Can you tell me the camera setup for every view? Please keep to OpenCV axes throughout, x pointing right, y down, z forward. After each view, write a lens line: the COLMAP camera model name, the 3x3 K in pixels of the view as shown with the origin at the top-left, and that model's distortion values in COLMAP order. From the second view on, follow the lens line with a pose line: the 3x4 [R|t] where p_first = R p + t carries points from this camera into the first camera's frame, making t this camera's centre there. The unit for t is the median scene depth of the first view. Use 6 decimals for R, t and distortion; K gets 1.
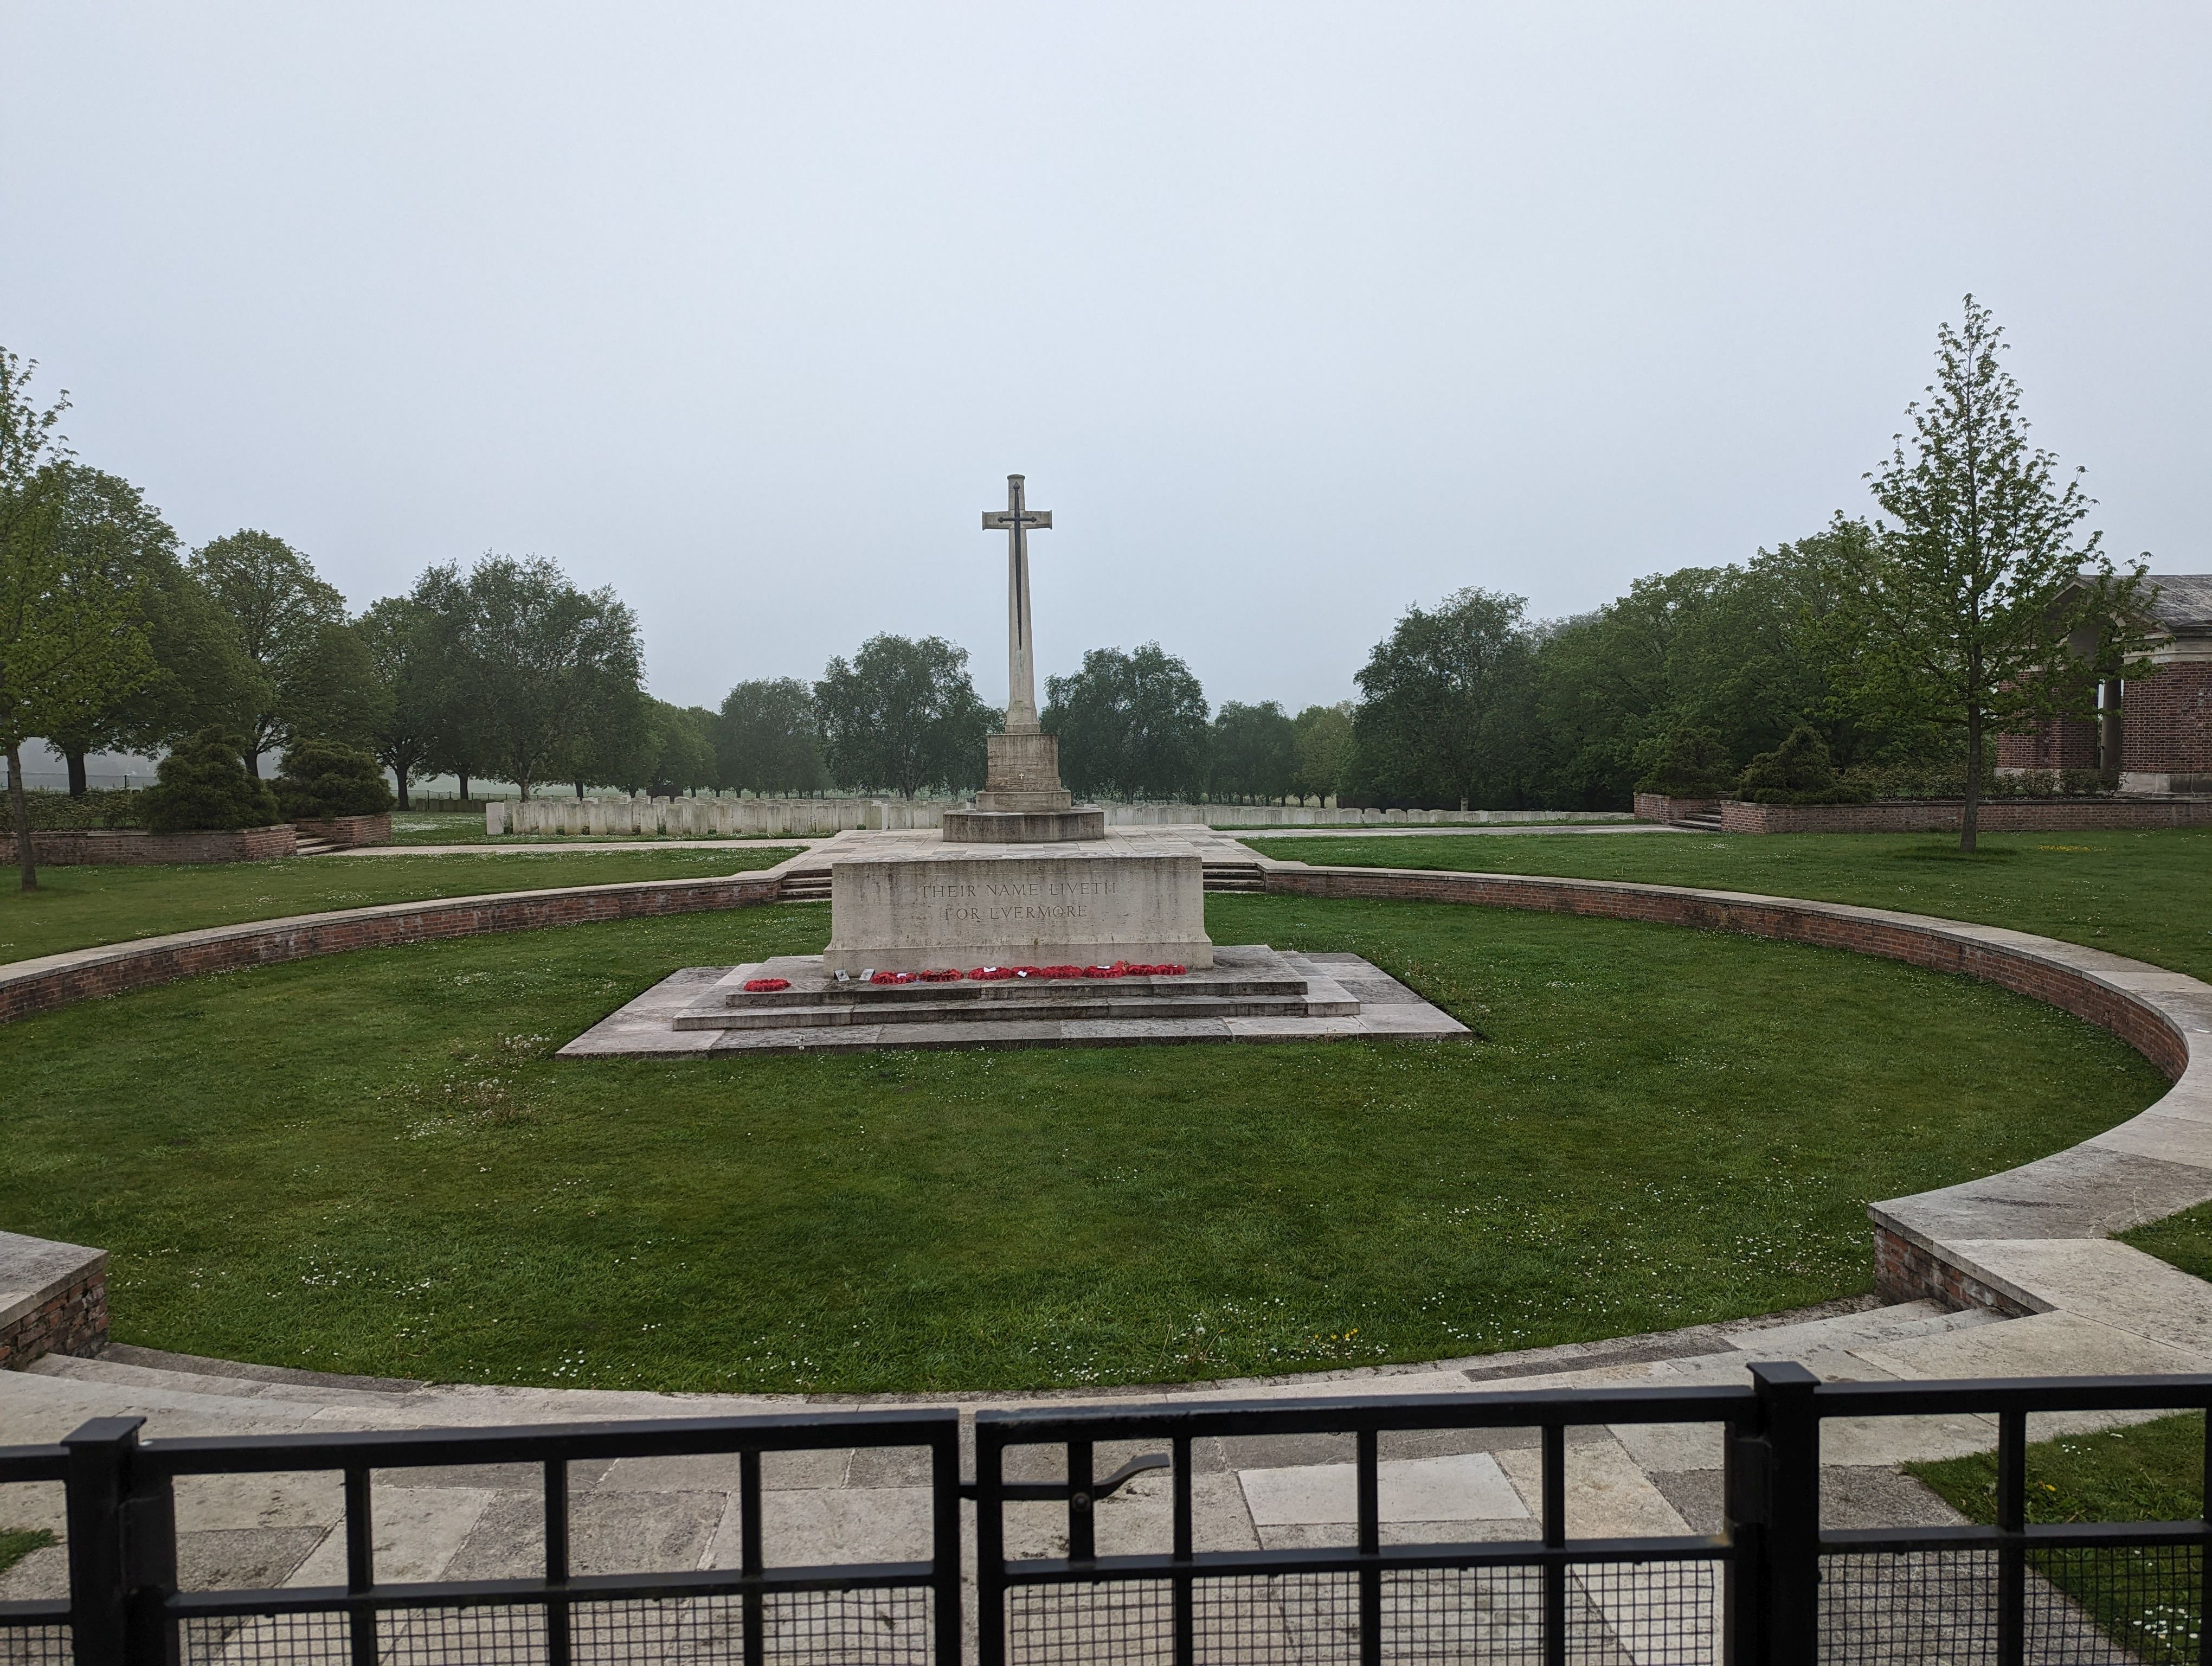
lens RADIAL K [[1580.5, 0, 1106.0], [0, 1580.5, 833.0], [0, 0, 1]] dist [-0.003264, -0.002213]
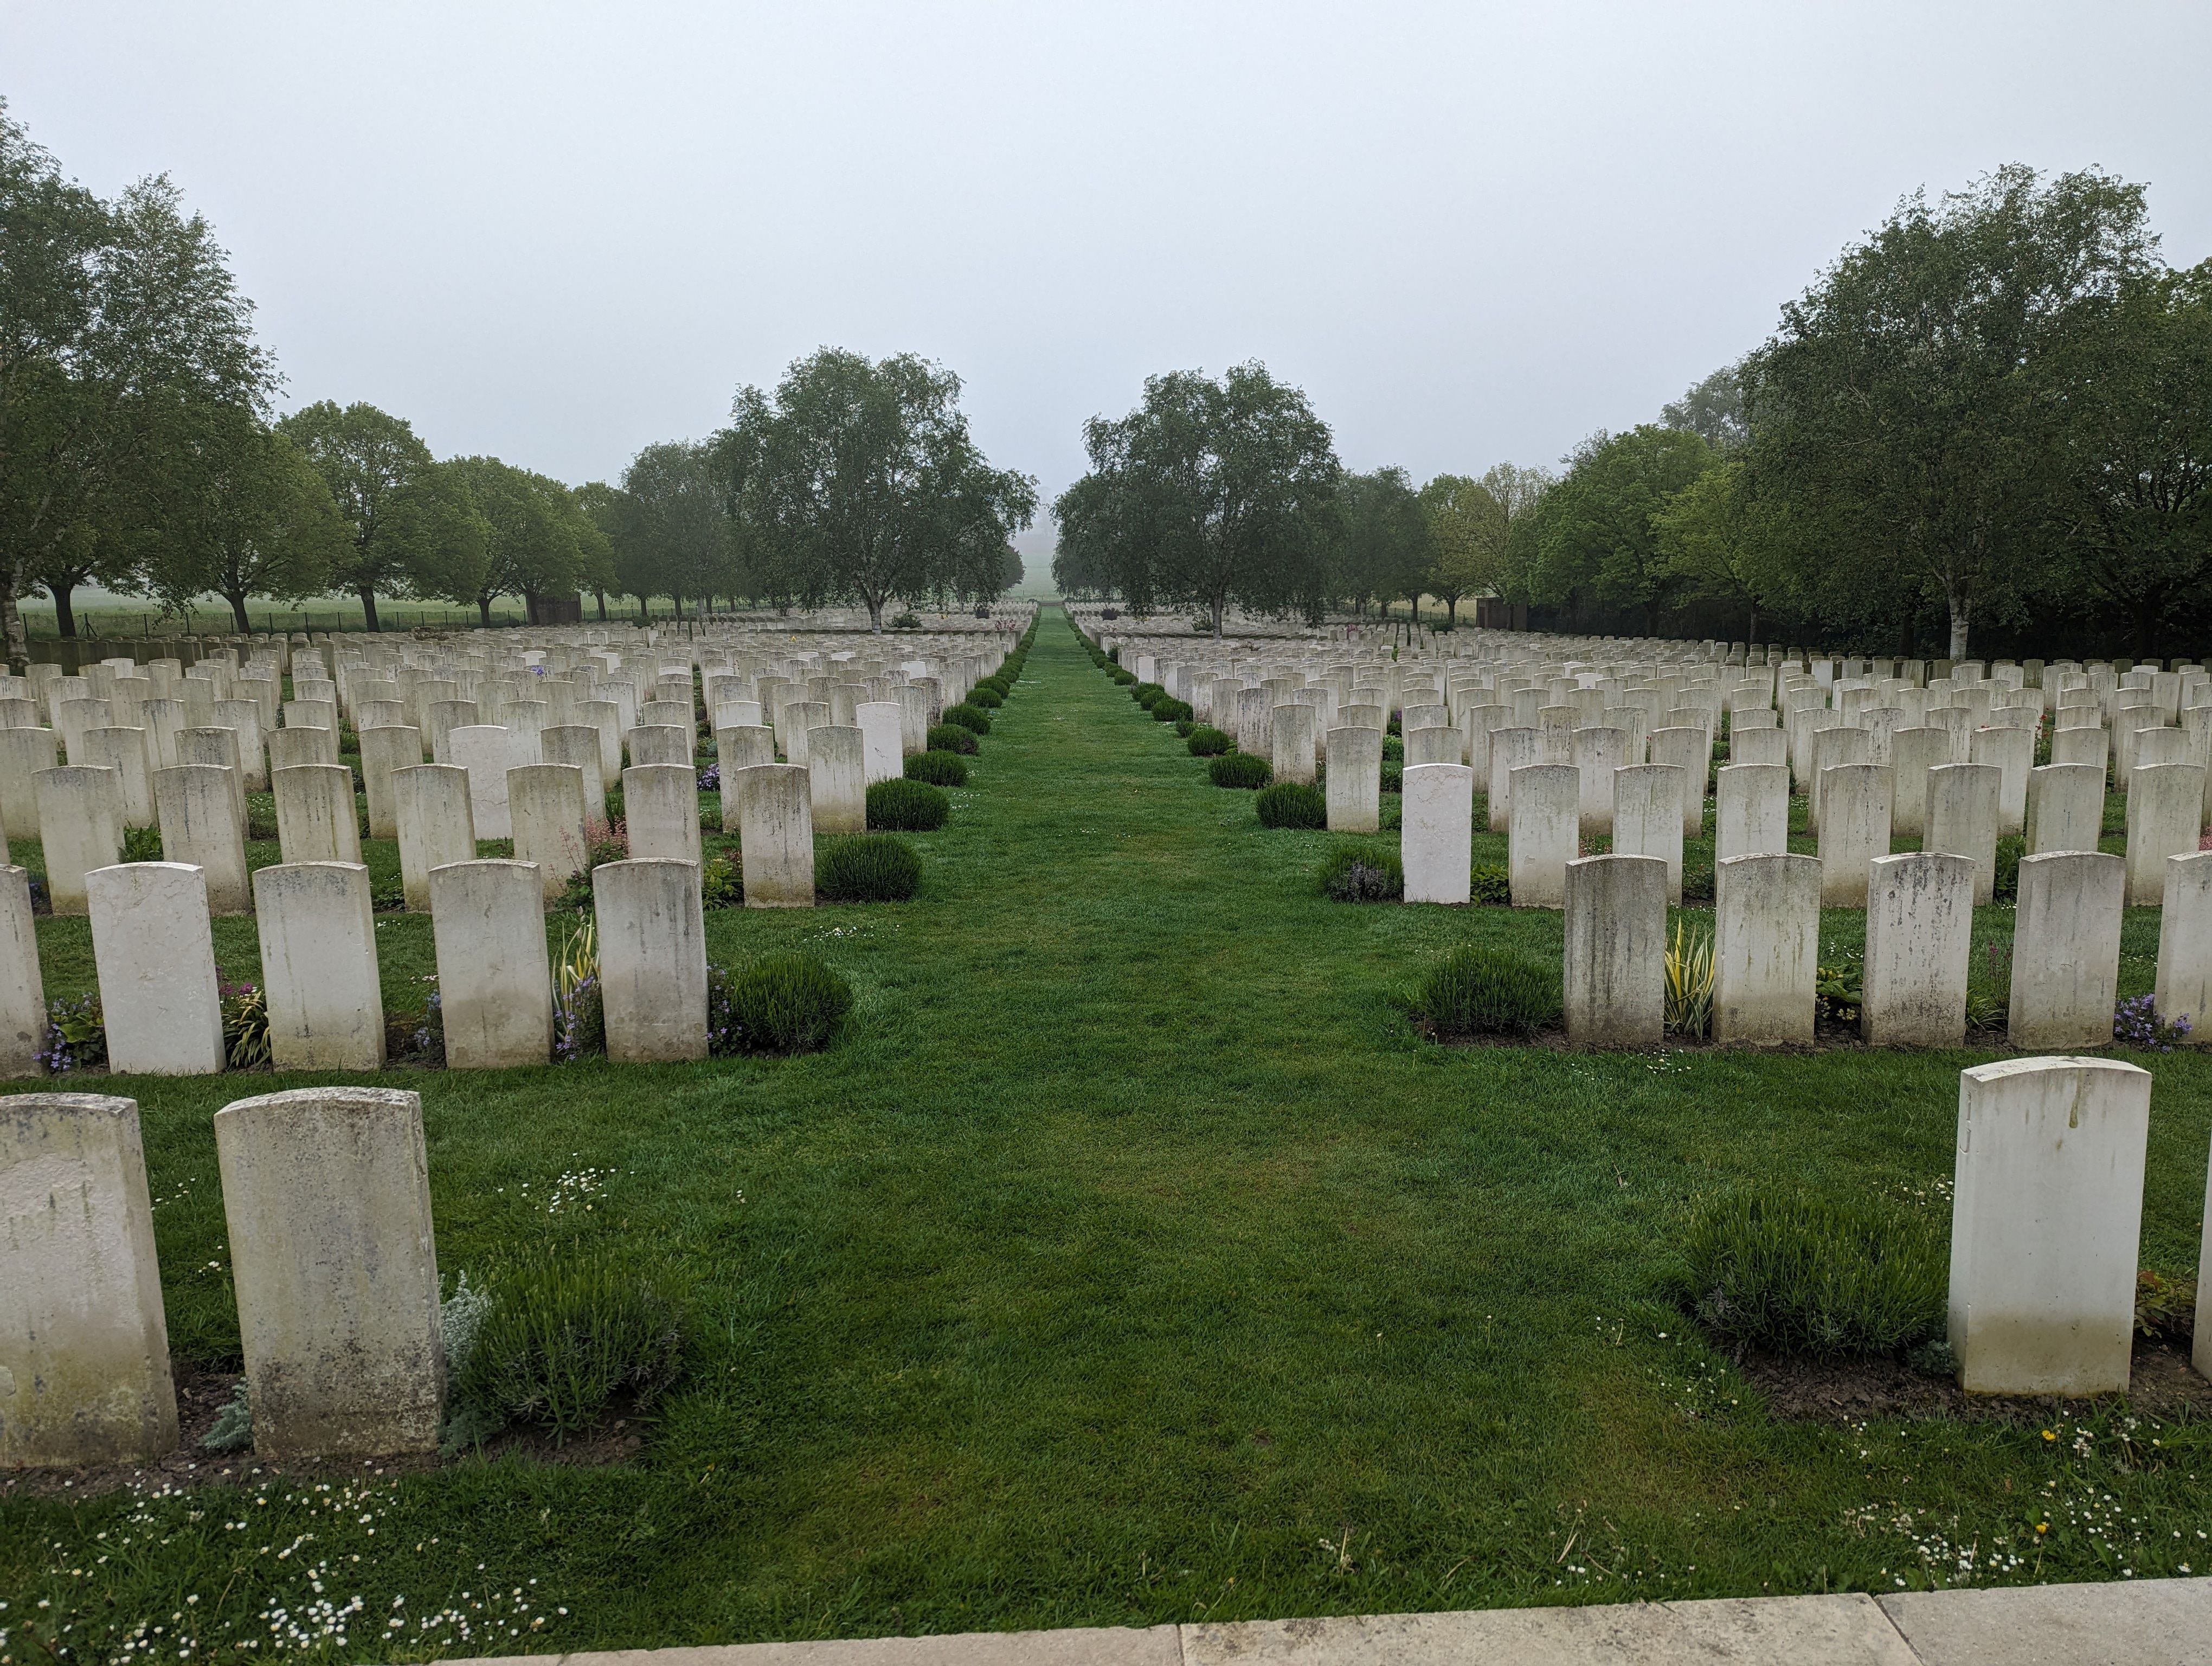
lens RADIAL K [[1580.5, 0, 1106.0], [0, 1580.5, 833.0], [0, 0, 1]] dist [-0.003264, -0.002213]
pose [[0.999865, -0.006284, -0.015162, -0.021432], [0.008185, 0.991636, 0.128806, -0.016449], [0.014226, -0.128912, 0.991554, 0.357986]]
